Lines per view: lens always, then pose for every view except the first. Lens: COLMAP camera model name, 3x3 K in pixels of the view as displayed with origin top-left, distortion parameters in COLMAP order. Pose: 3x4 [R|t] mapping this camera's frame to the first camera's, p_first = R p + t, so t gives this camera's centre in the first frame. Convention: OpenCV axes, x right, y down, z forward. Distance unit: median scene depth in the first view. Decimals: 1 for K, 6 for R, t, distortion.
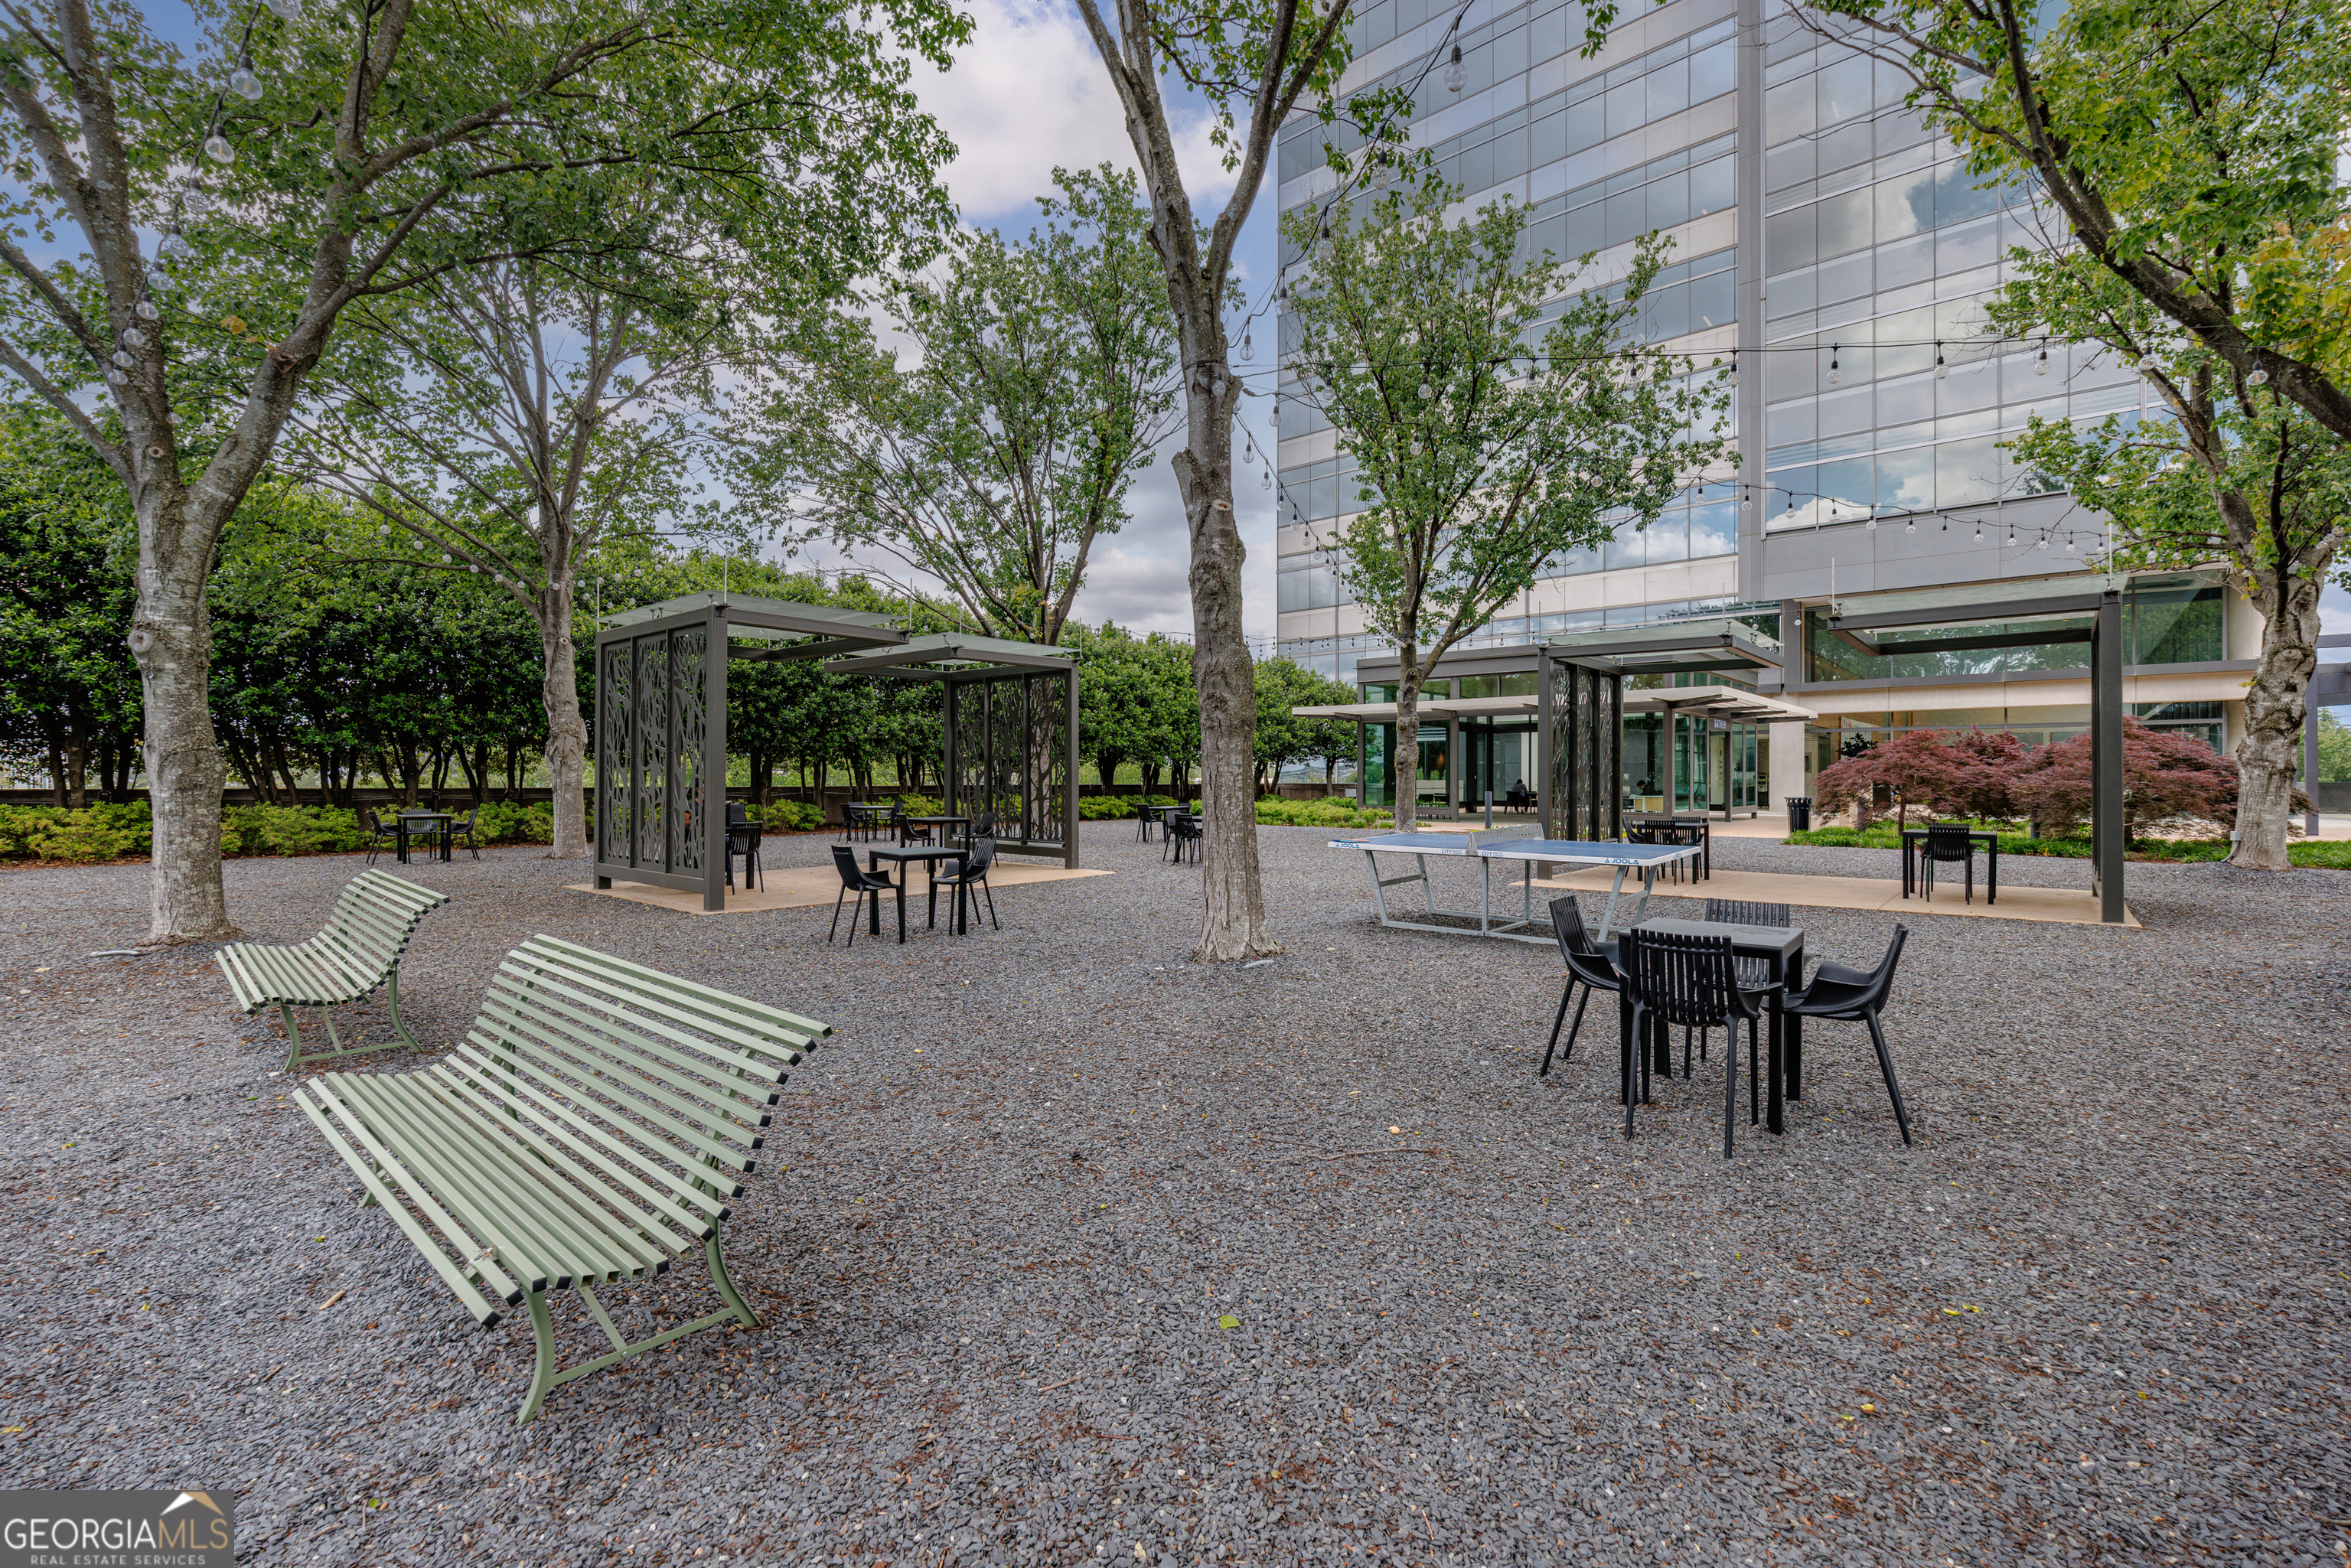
lens RADIAL K [[1001.0, 0, 1181.6], [0, 1001.0, 765.2], [0, 0, 1]] dist [-0.003314, -0.000528]
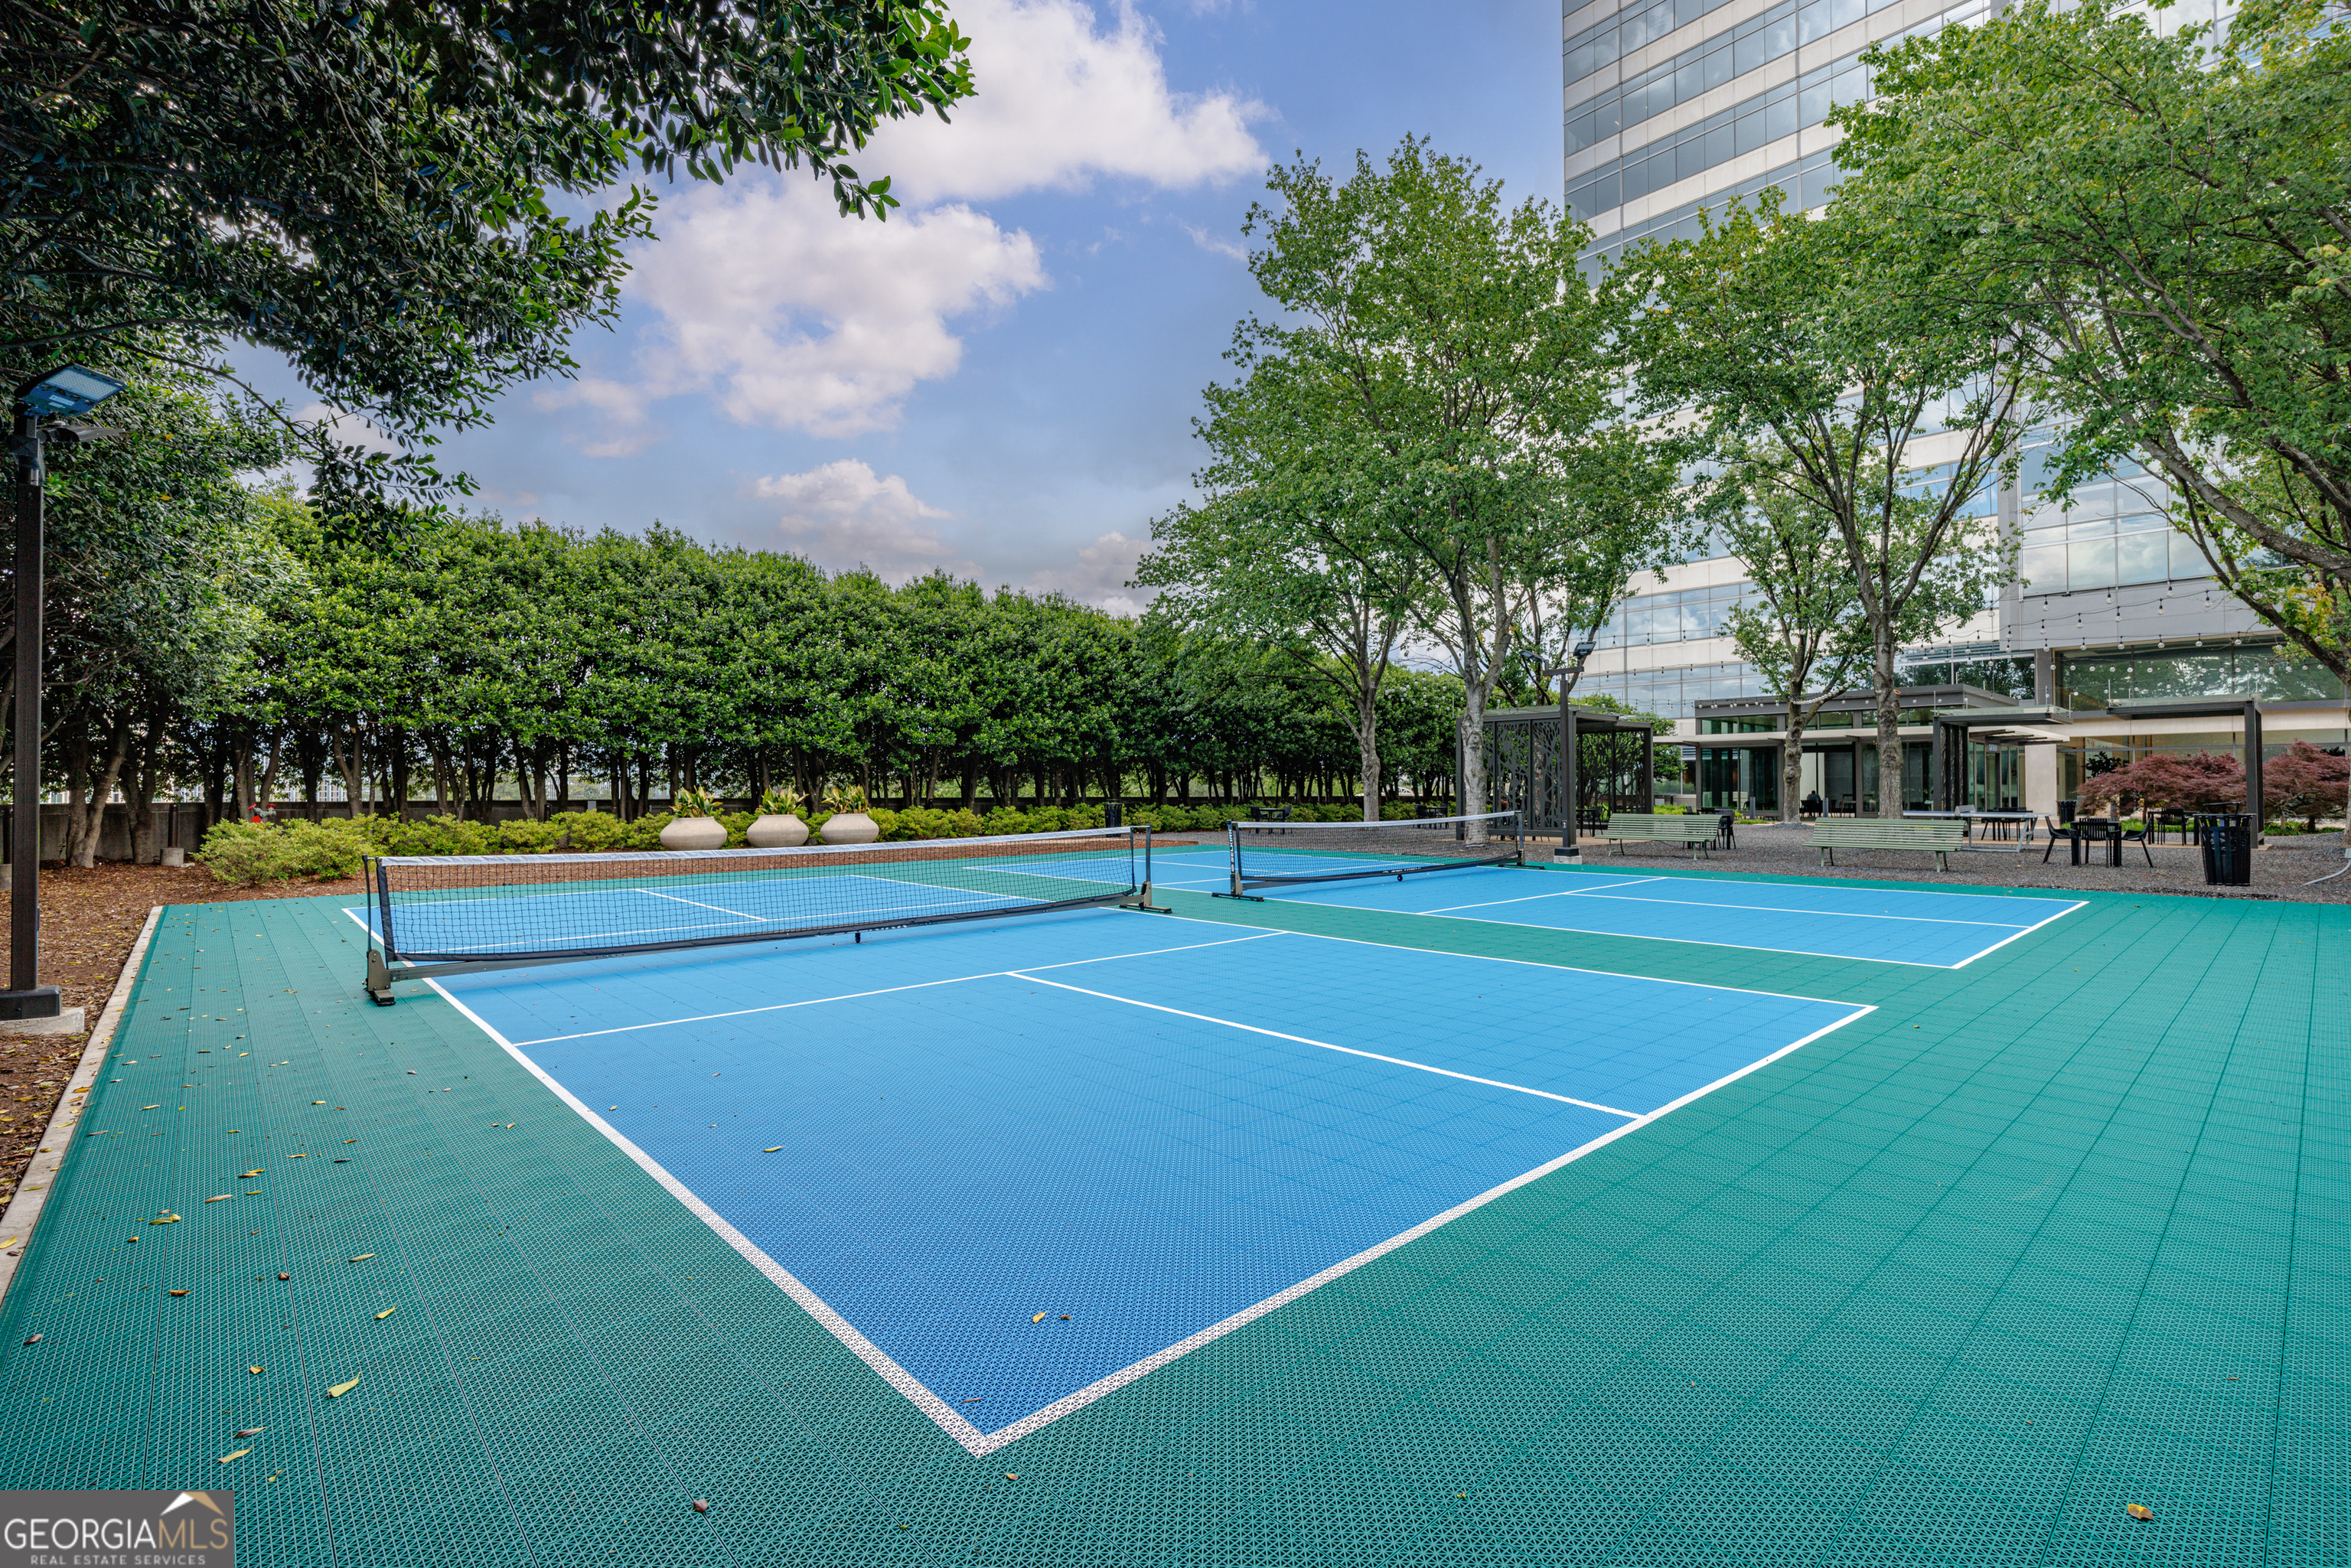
lens RADIAL K [[1060.8, 0, 1172.4], [0, 1060.8, 778.5], [0, 0, 1]] dist [-0.010844, 0.000186]
pose [[0.992964, -0.004152, -0.118346, -0.487539], [0.003971, 0.999991, -0.001768, -0.002659], [0.118352, 0.001285, 0.992971, -0.668064]]
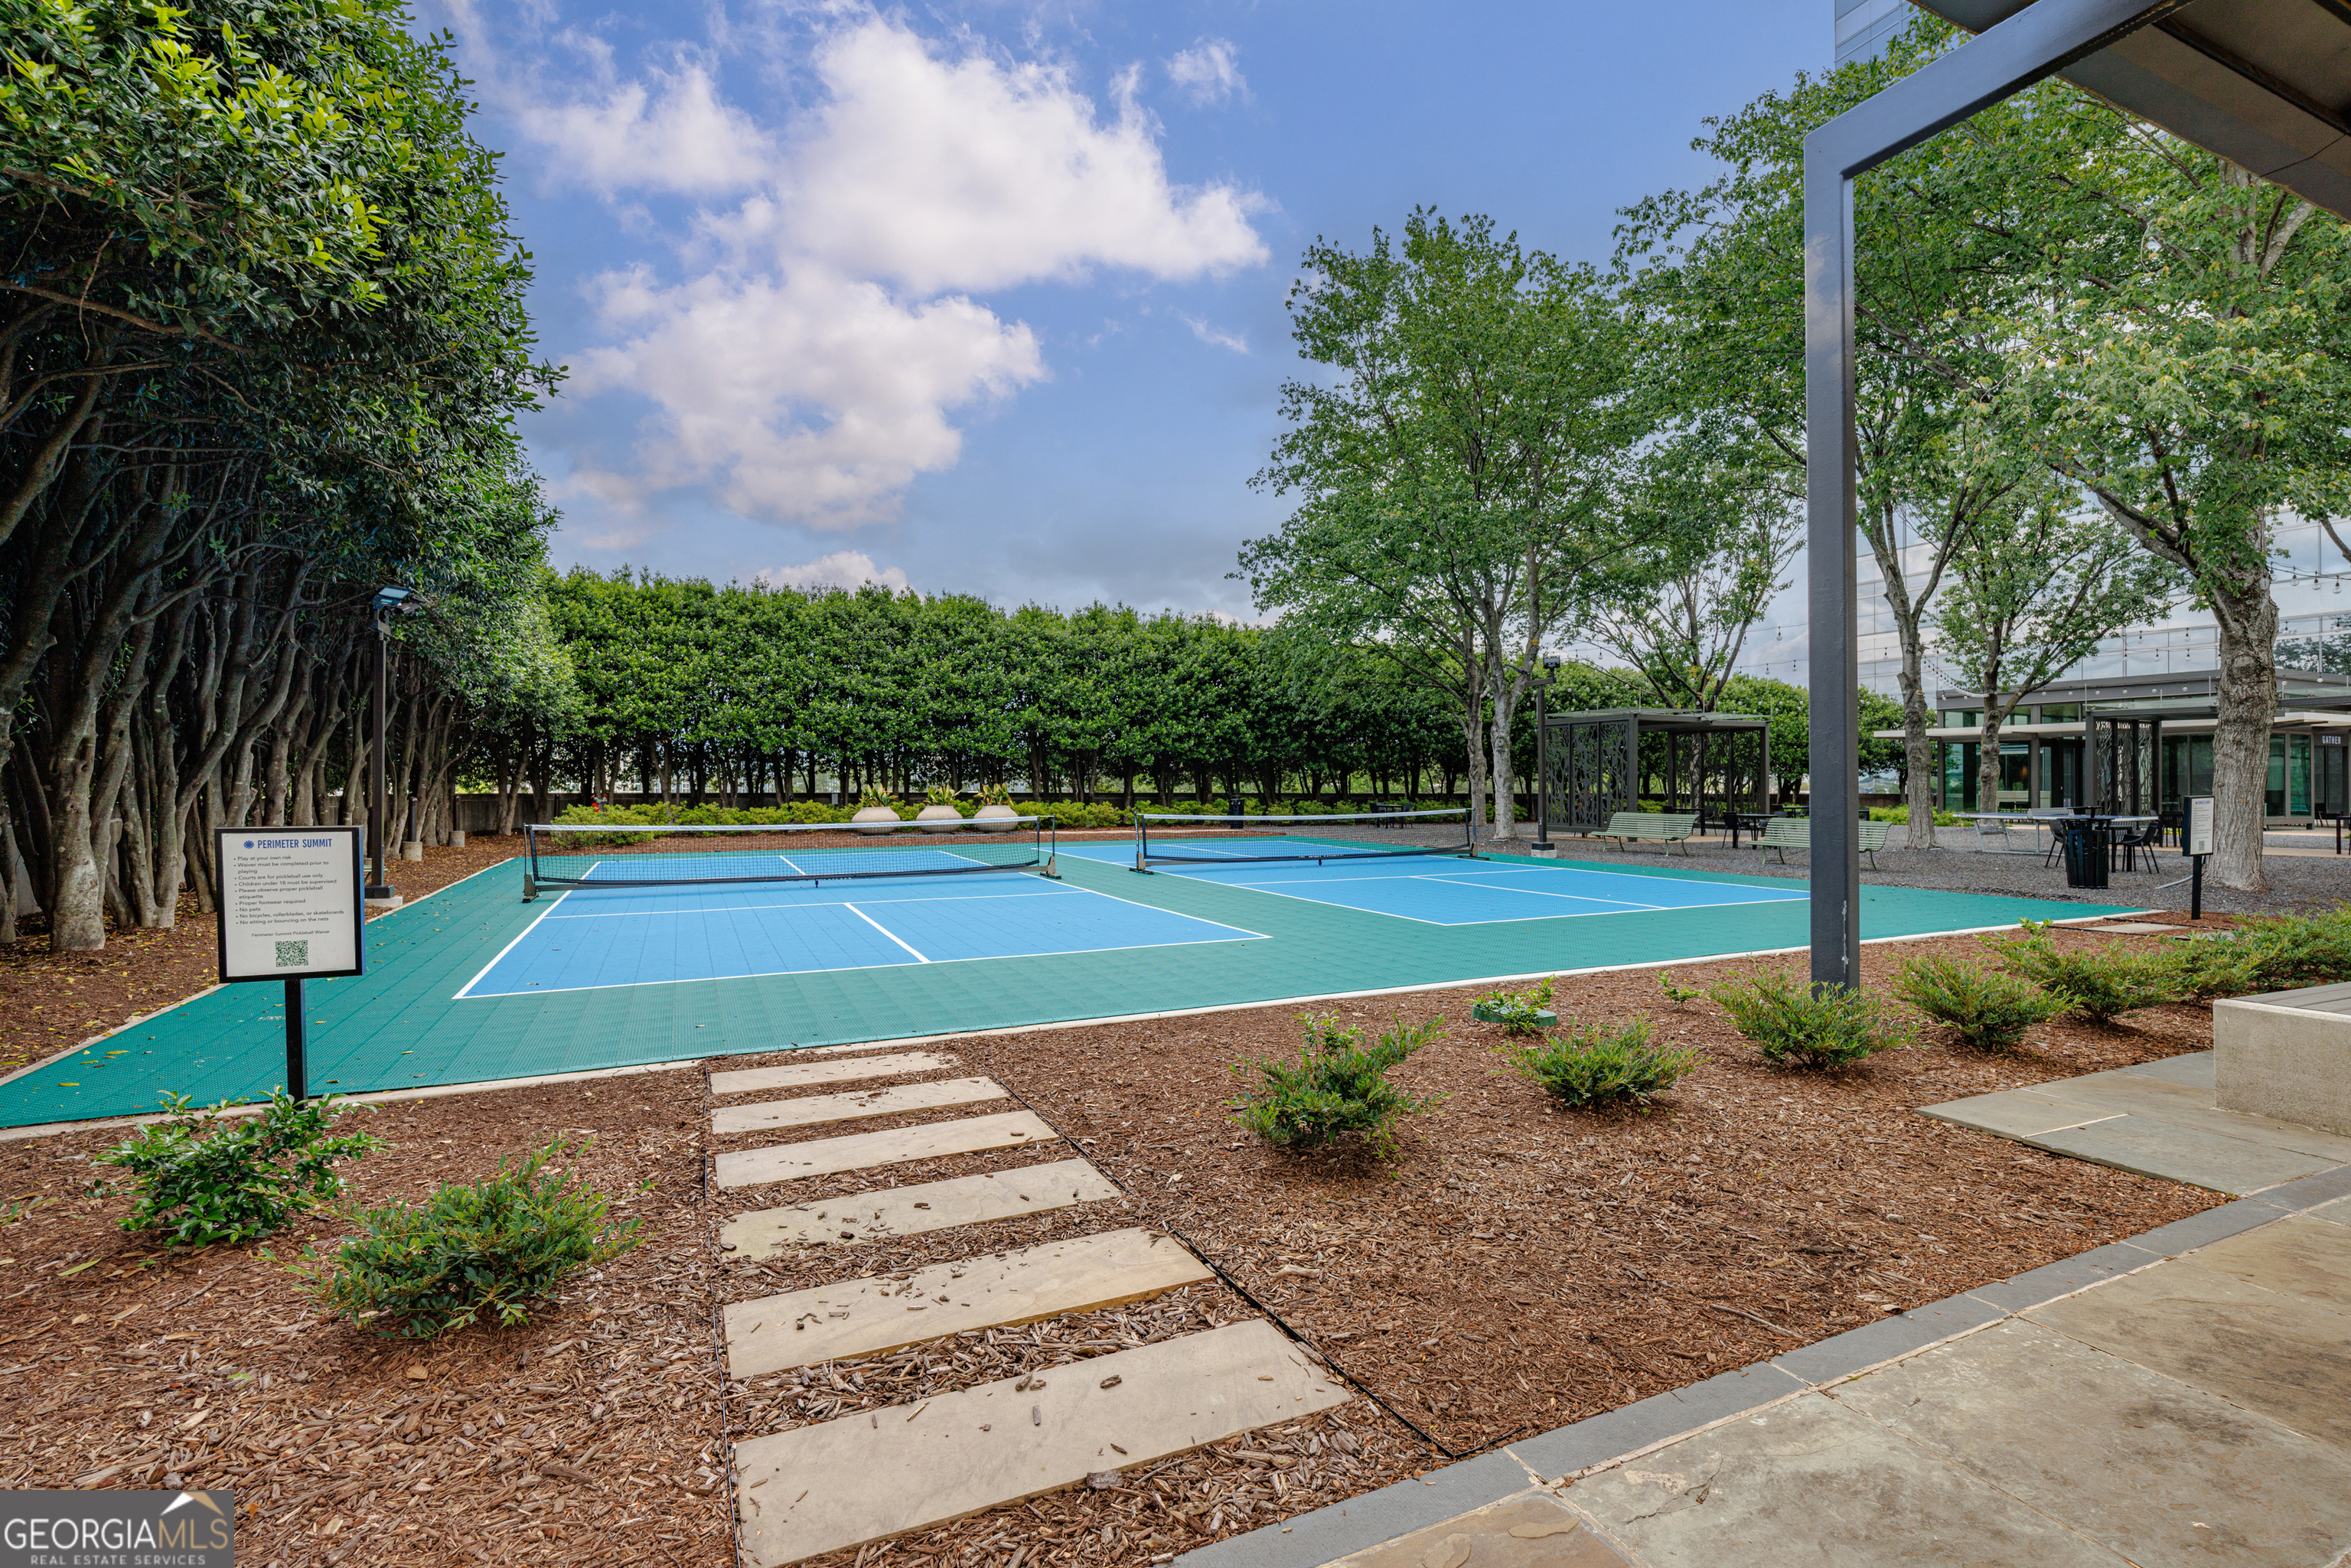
lens RADIAL K [[1060.8, 0, 1168.5], [0, 1060.8, 767.8], [0, 0, 1]] dist [-0.010844, 0.000186]
pose [[0.907878, -0.005938, -0.419192, -0.187239], [0.002843, 0.999964, -0.008008, -0.006417], [0.419225, 0.006079, 0.907862, -0.767479]]
